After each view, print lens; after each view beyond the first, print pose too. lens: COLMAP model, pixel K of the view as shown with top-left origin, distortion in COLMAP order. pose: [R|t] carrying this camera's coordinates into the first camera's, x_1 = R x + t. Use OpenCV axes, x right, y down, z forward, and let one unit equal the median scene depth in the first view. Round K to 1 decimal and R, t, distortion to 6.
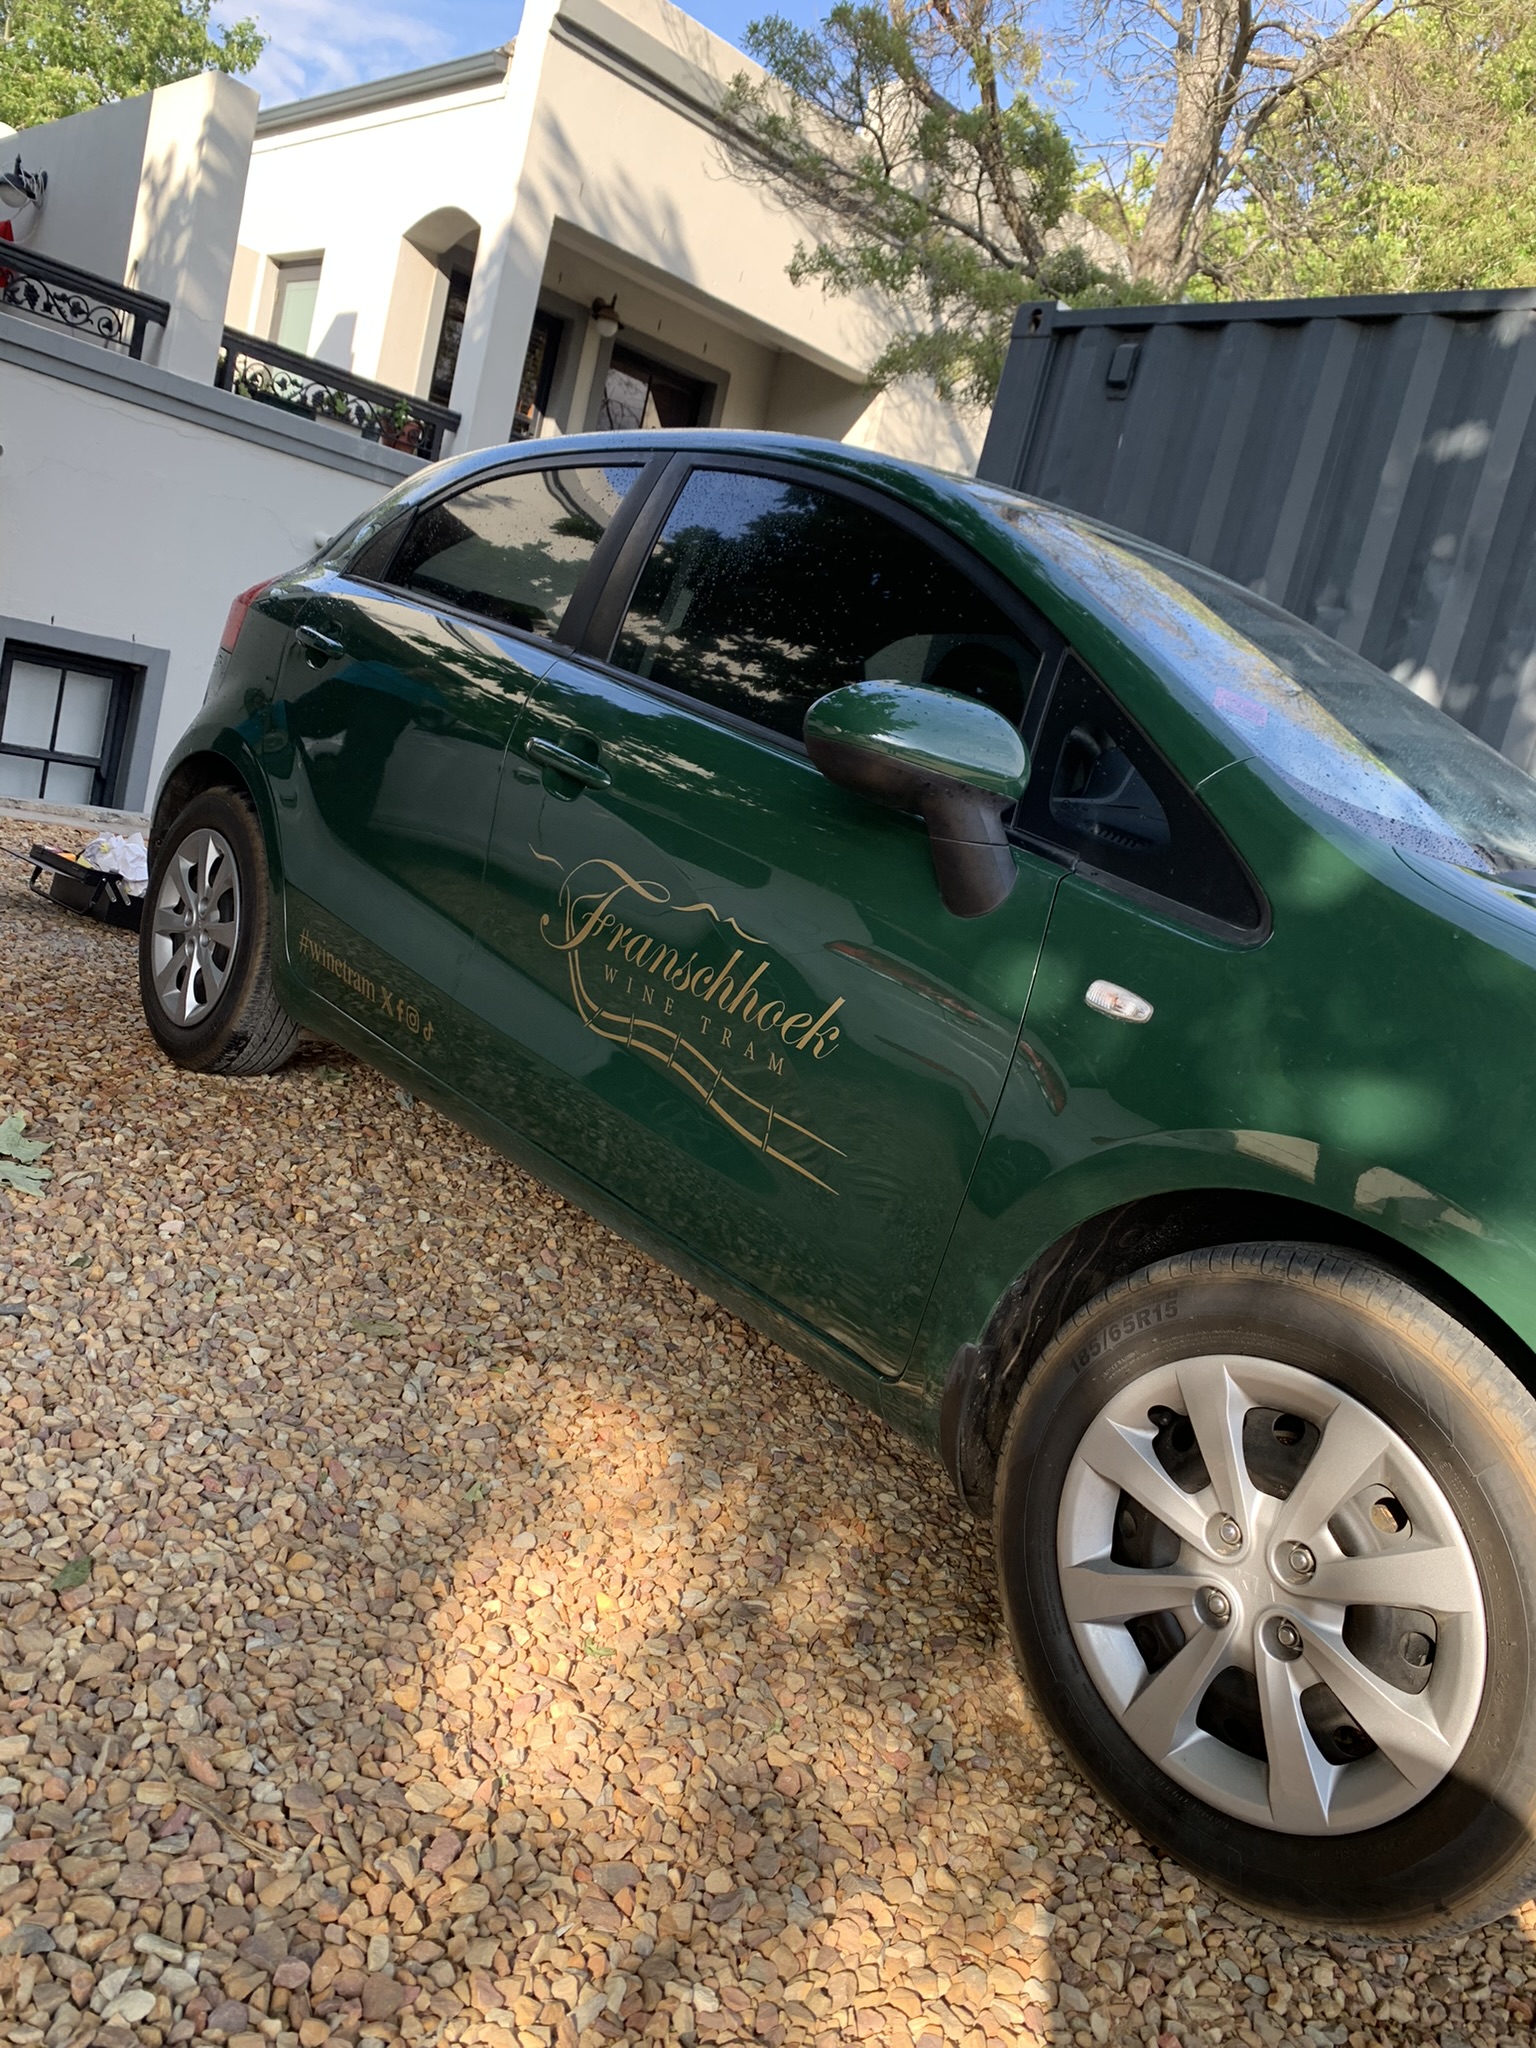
lens RADIAL K [[1530.0, 0, 768.0], [0, 1530.0, 1024.0], [0, 0, 1]] dist [0.003958, 0.001696]
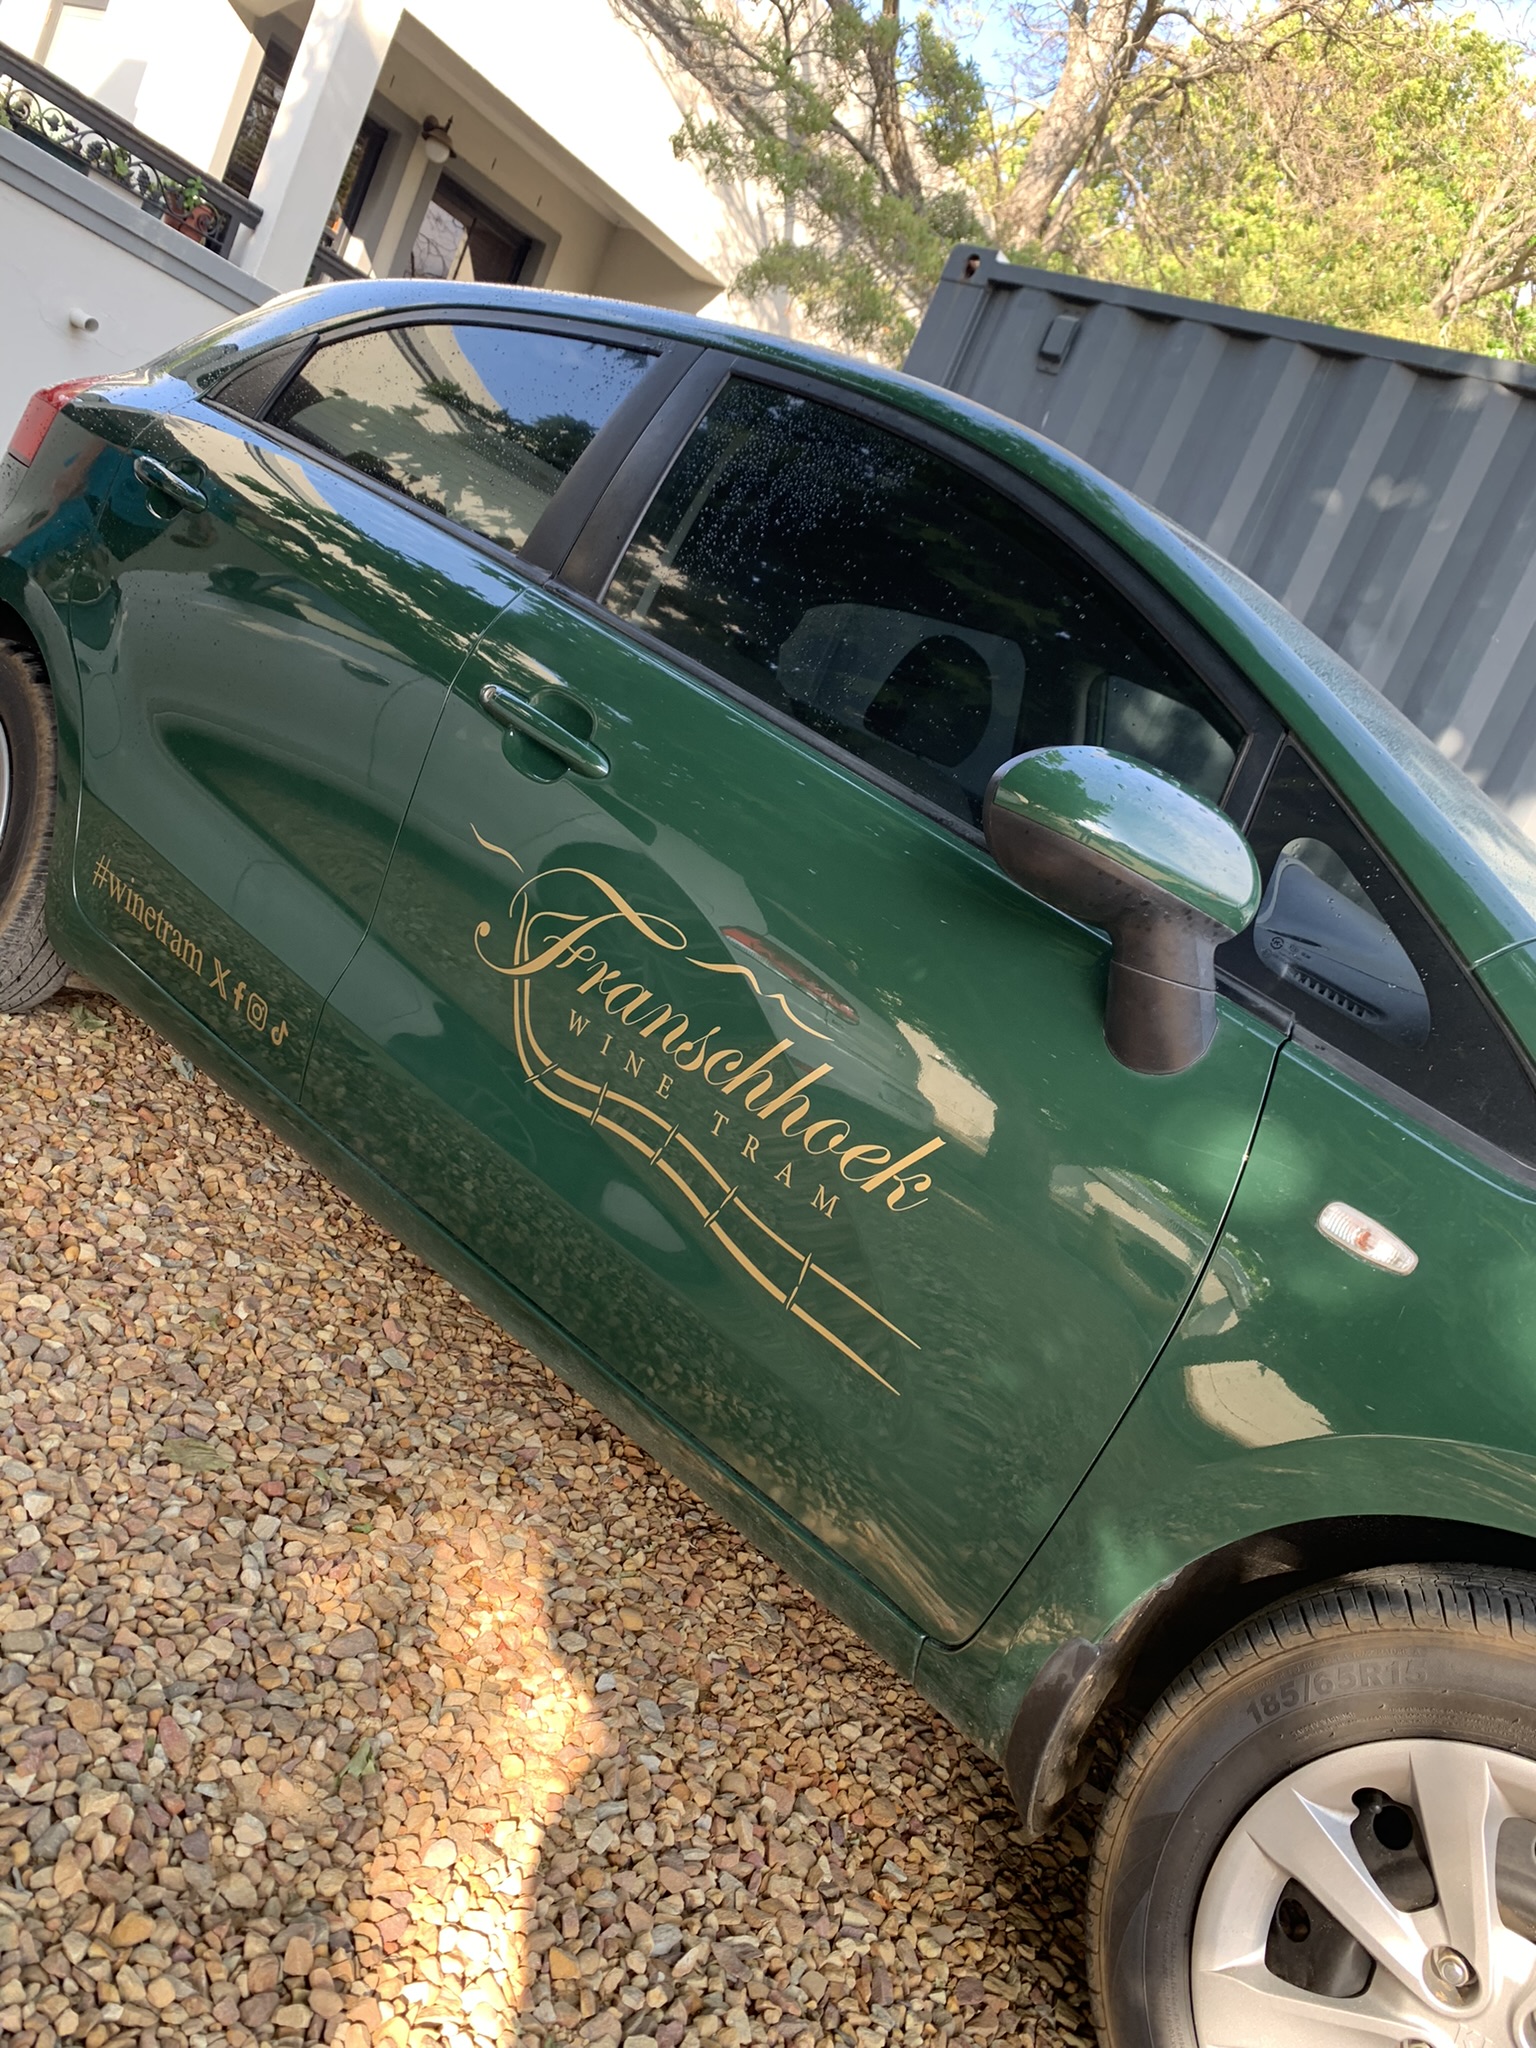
lens RADIAL K [[1544.7, 0, 767.1], [0, 1544.7, 1006.4], [0, 0, 1]] dist [-0.009444, 0.019704]
pose [[0.969046, 0.137410, 0.205105, -0.154717], [-0.146756, 0.988687, 0.031000, -0.071433], [-0.198525, -0.060141, 0.978249, 0.208166]]
